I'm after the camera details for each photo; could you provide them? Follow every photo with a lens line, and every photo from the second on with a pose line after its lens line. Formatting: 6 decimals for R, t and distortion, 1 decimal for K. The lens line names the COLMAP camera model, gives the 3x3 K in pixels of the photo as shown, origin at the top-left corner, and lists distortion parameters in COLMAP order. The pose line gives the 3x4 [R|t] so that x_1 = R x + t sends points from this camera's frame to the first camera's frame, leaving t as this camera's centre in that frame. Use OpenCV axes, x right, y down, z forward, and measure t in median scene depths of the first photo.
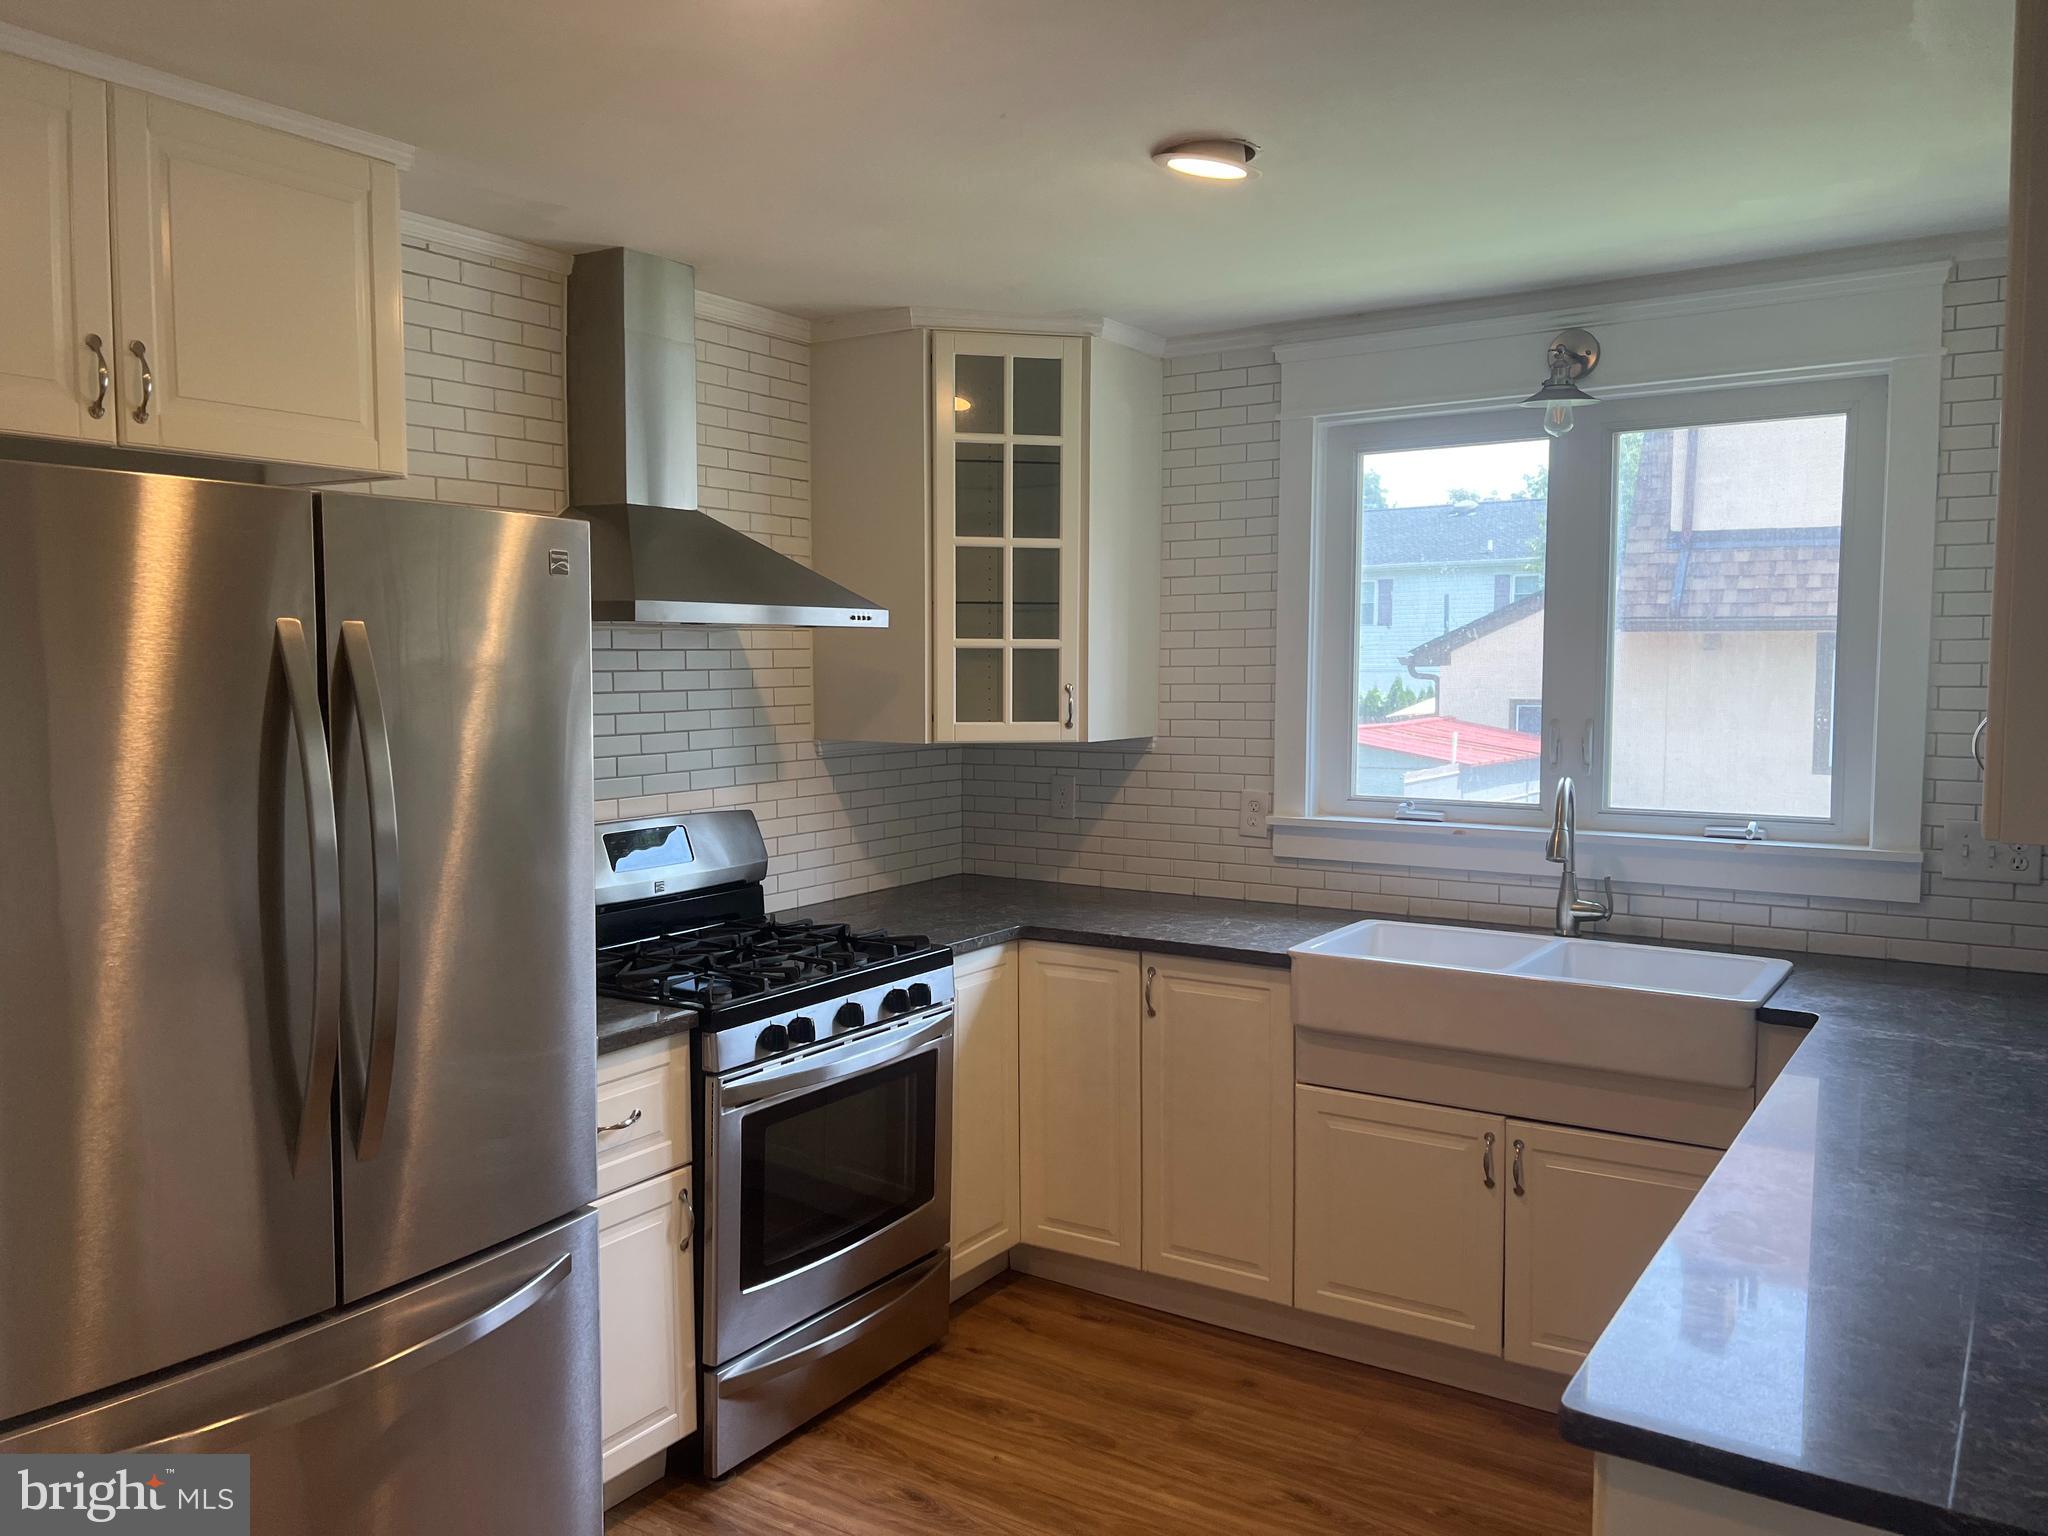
lens RADIAL K [[1543.1, 0, 1019.1], [0, 1543.1, 781.0], [0, 0, 1]] dist [0.069563, -0.084277]
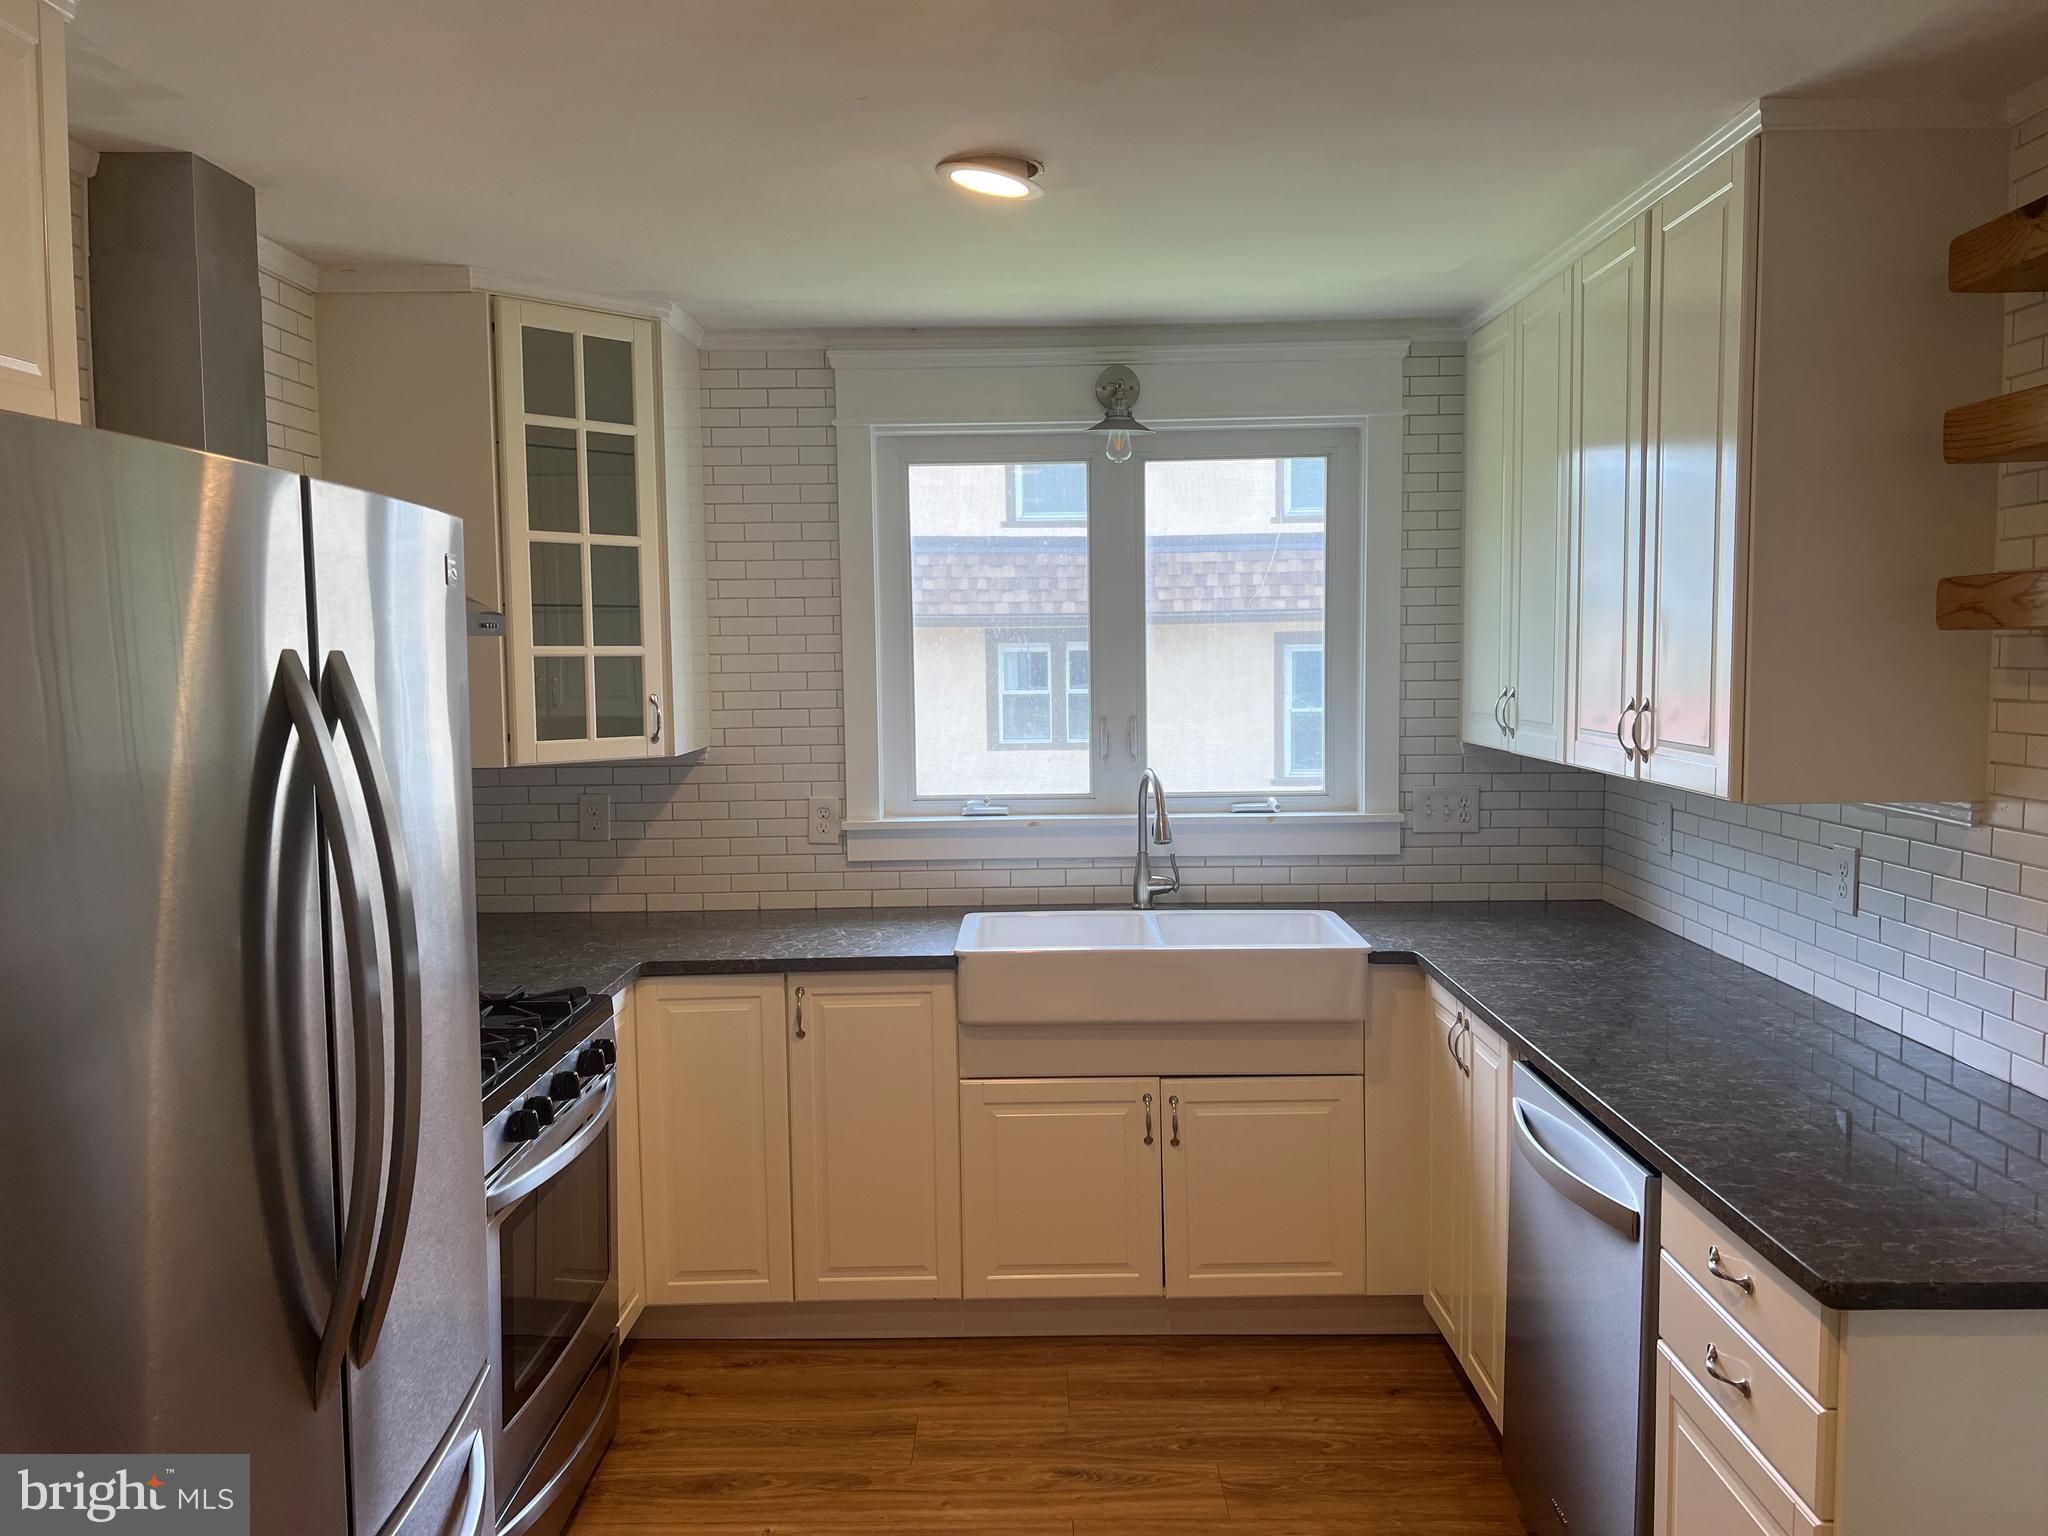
lens RADIAL K [[1543.1, 0, 1038.1], [0, 1543.1, 776.7], [0, 0, 1]] dist [0.069563, -0.084277]
pose [[0.841336, -0.055131, 0.537694, -0.301477], [0.053864, 0.998385, 0.018084, -0.019911], [-0.537822, 0.013748, 0.842946, 0.102919]]
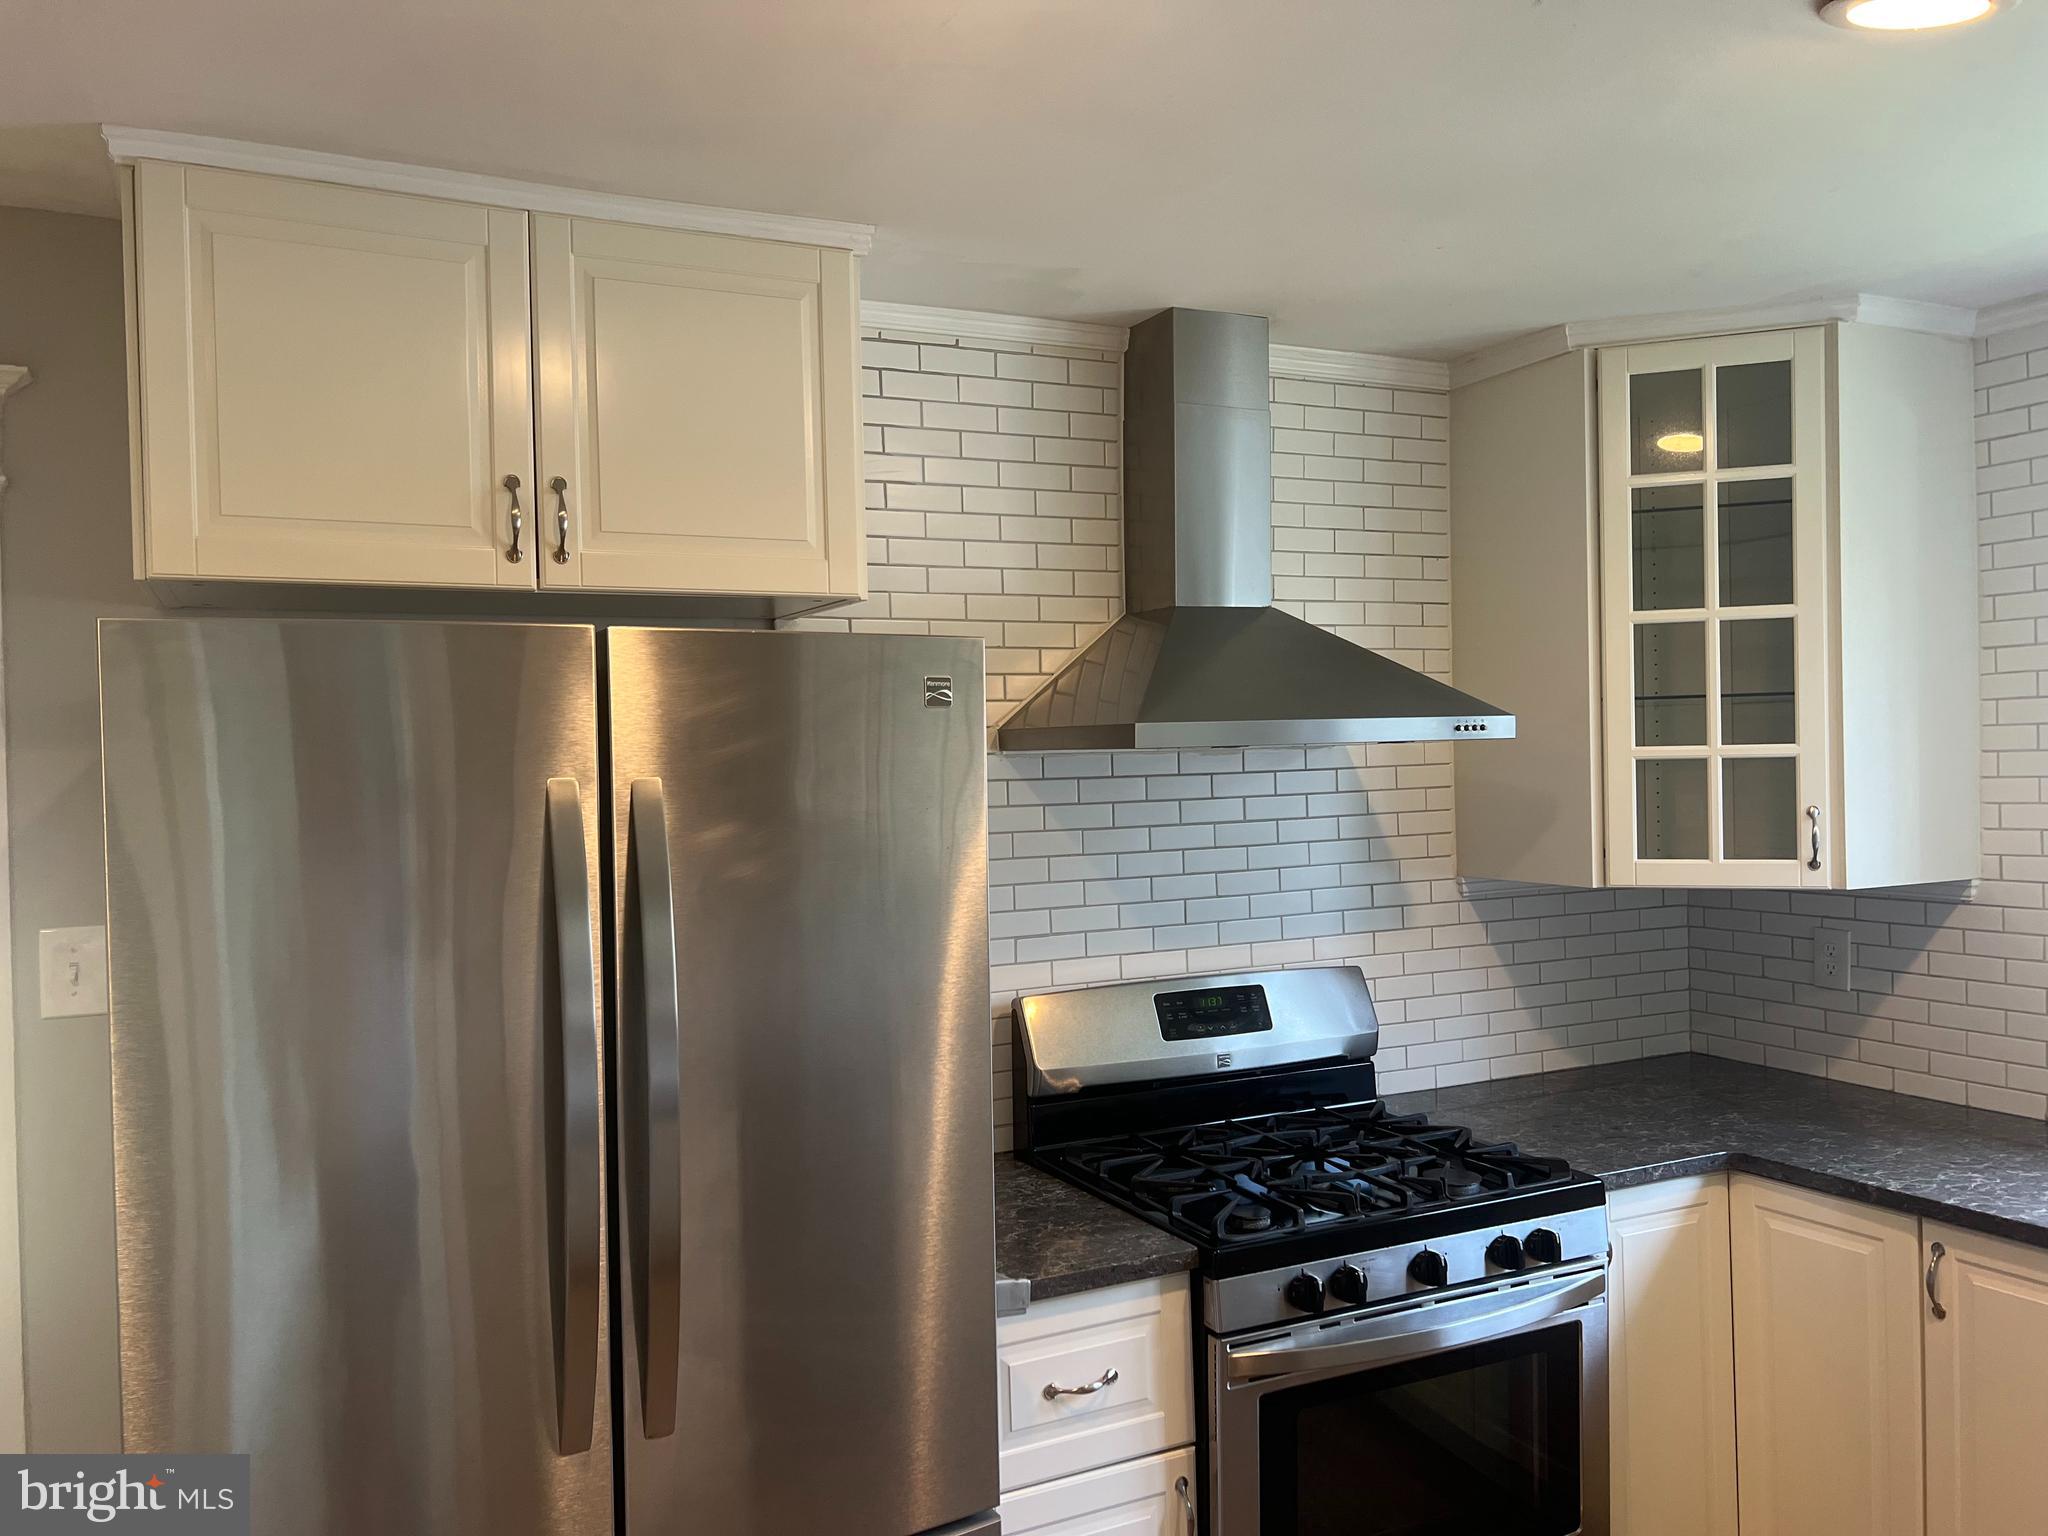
lens RADIAL K [[1543.1, 0, 1009.1], [0, 1543.1, 773.8], [0, 0, 1]] dist [0.069563, -0.084277]
pose [[0.858569, -0.015007, -0.512478, 0.090868], [-0.017247, 0.998160, -0.058125, -0.033008], [0.512408, 0.058743, 0.856731, 0.215158]]
